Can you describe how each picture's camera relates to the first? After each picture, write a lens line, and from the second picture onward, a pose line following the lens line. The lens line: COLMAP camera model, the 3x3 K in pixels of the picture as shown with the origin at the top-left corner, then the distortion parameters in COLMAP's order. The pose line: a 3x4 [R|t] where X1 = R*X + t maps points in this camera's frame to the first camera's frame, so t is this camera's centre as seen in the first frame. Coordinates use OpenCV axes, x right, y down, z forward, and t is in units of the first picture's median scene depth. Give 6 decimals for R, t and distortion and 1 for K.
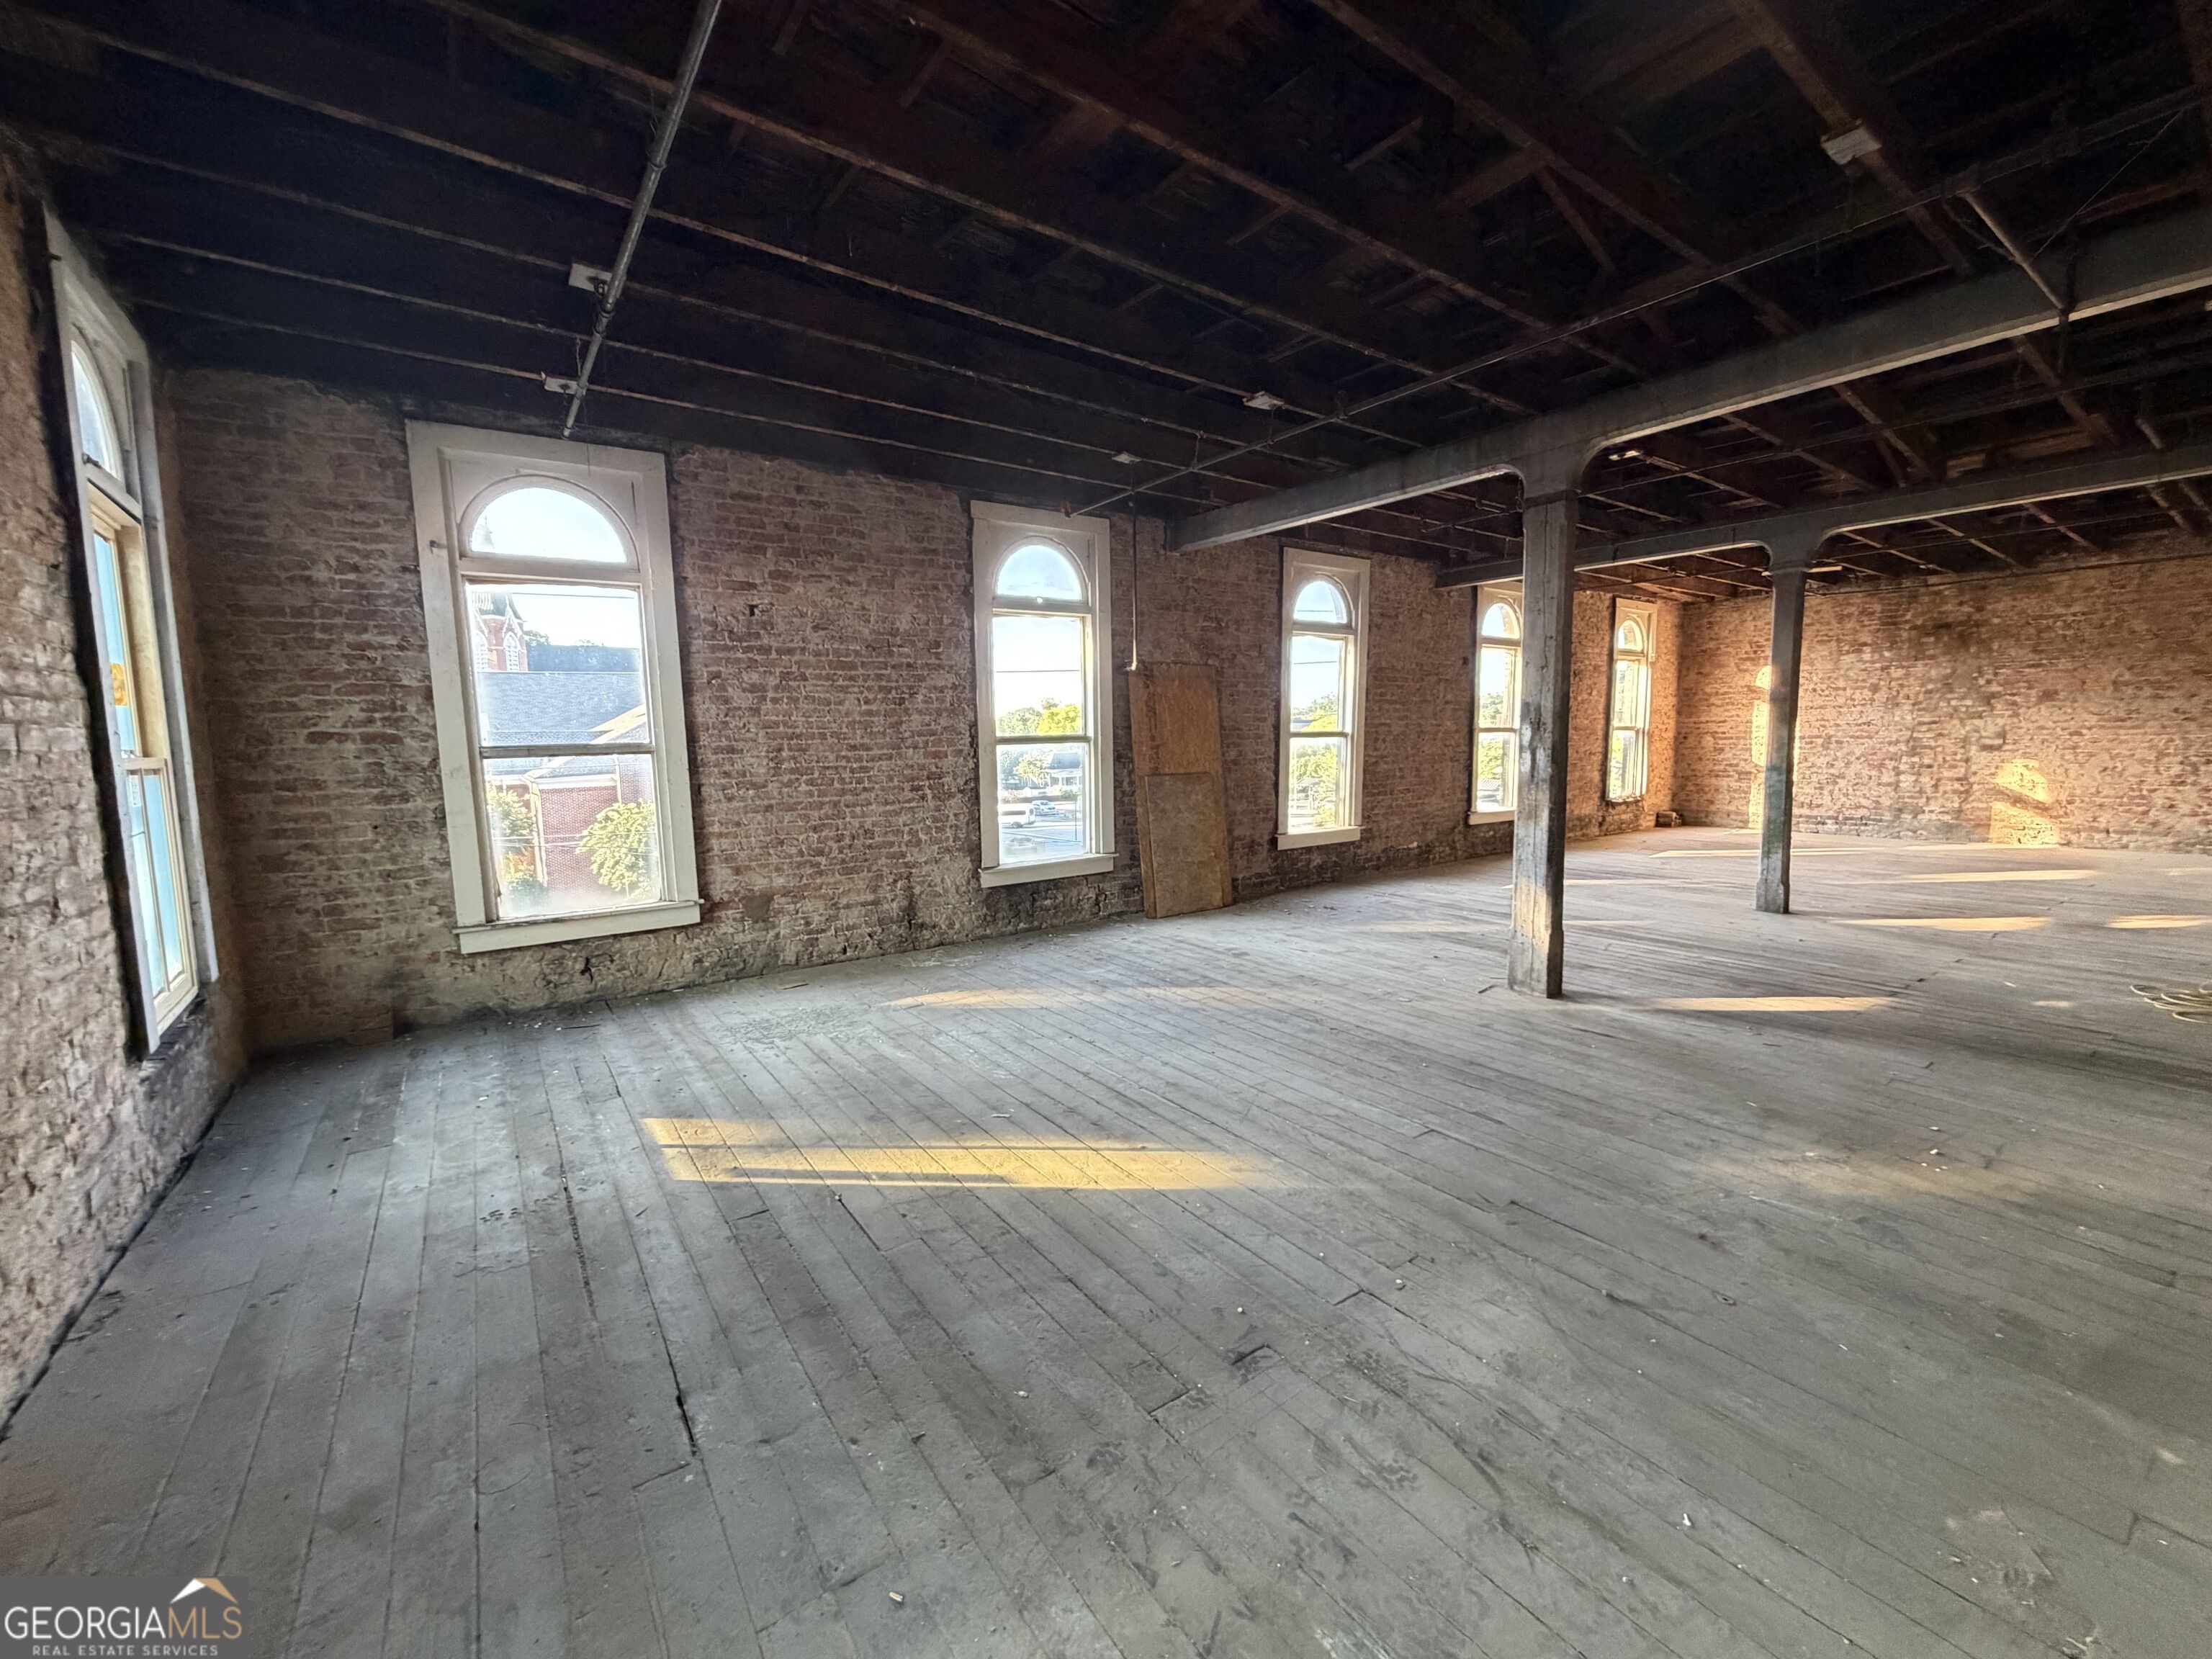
lens RADIAL K [[888.3, 0, 1102.0], [0, 888.3, 818.4], [0, 0, 1]] dist [-0.001680, -0.000138]
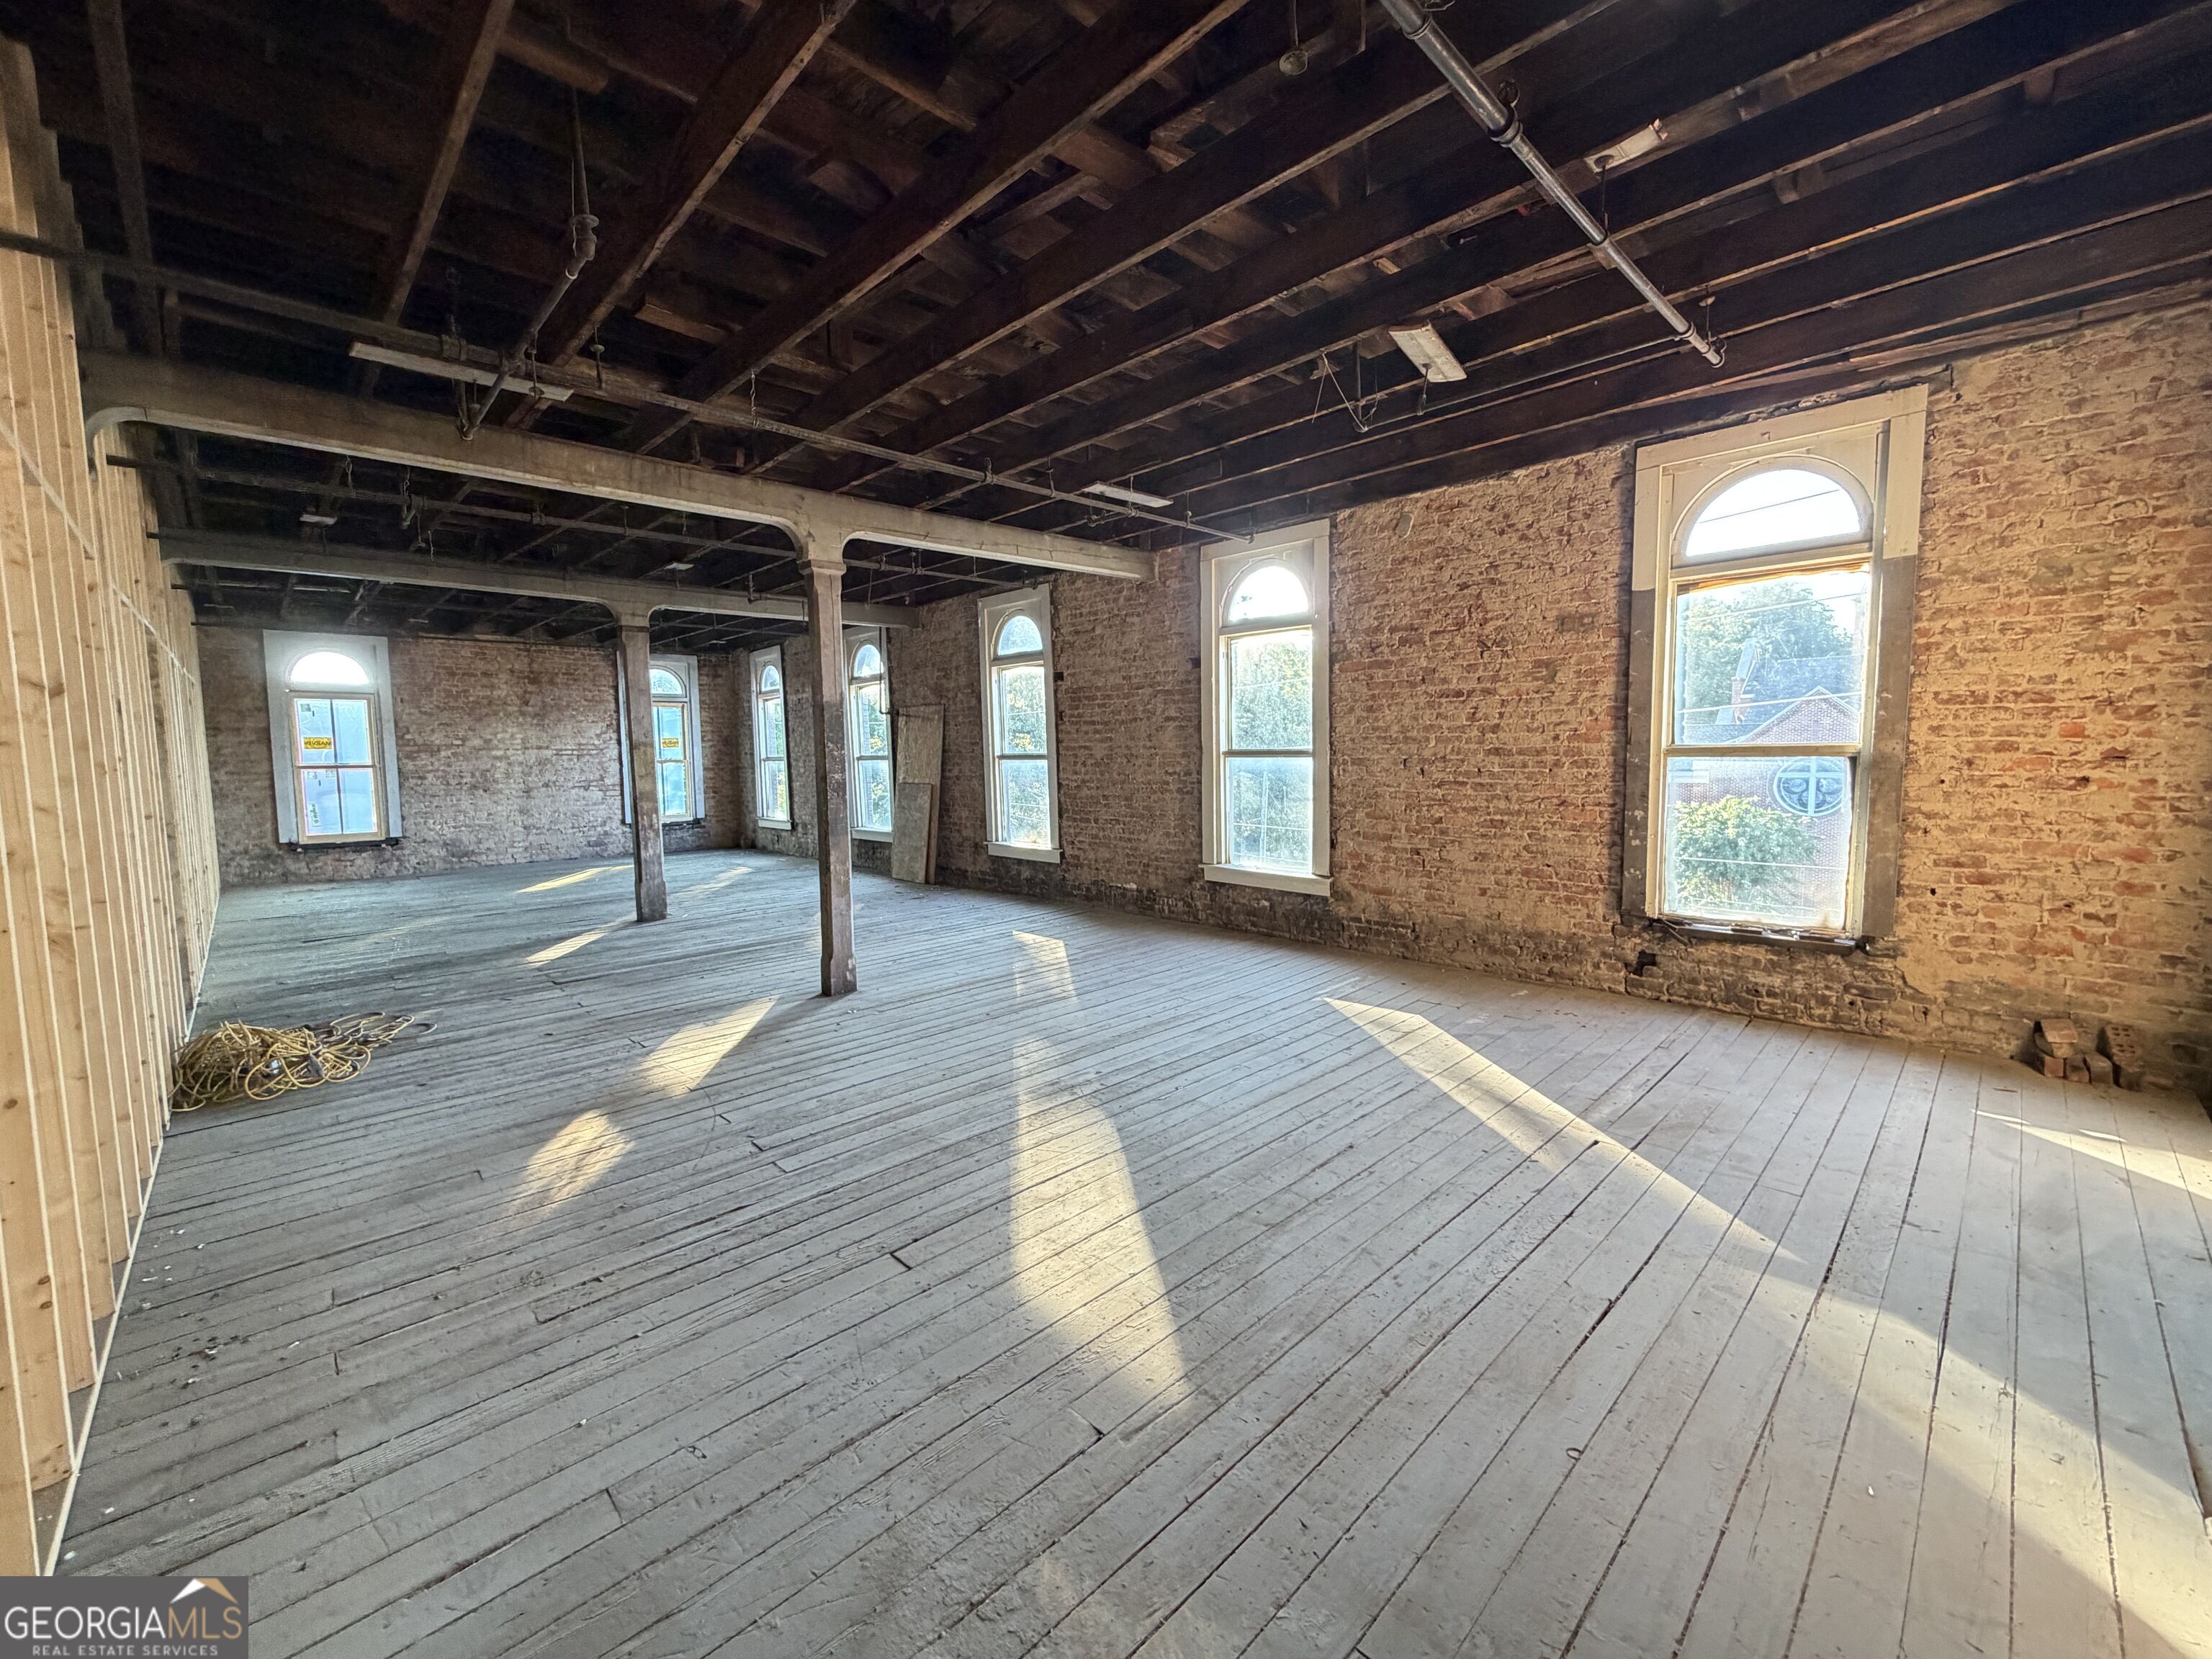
lens RADIAL K [[888.3, 0, 1102.0], [0, 888.3, 818.4], [0, 0, 1]] dist [-0.001680, -0.000138]
pose [[0.149757, 0.091111, -0.984516, 1.272353], [-0.080569, 0.993558, 0.079692, -0.108958], [0.985435, 0.067387, 0.156133, 0.889340]]
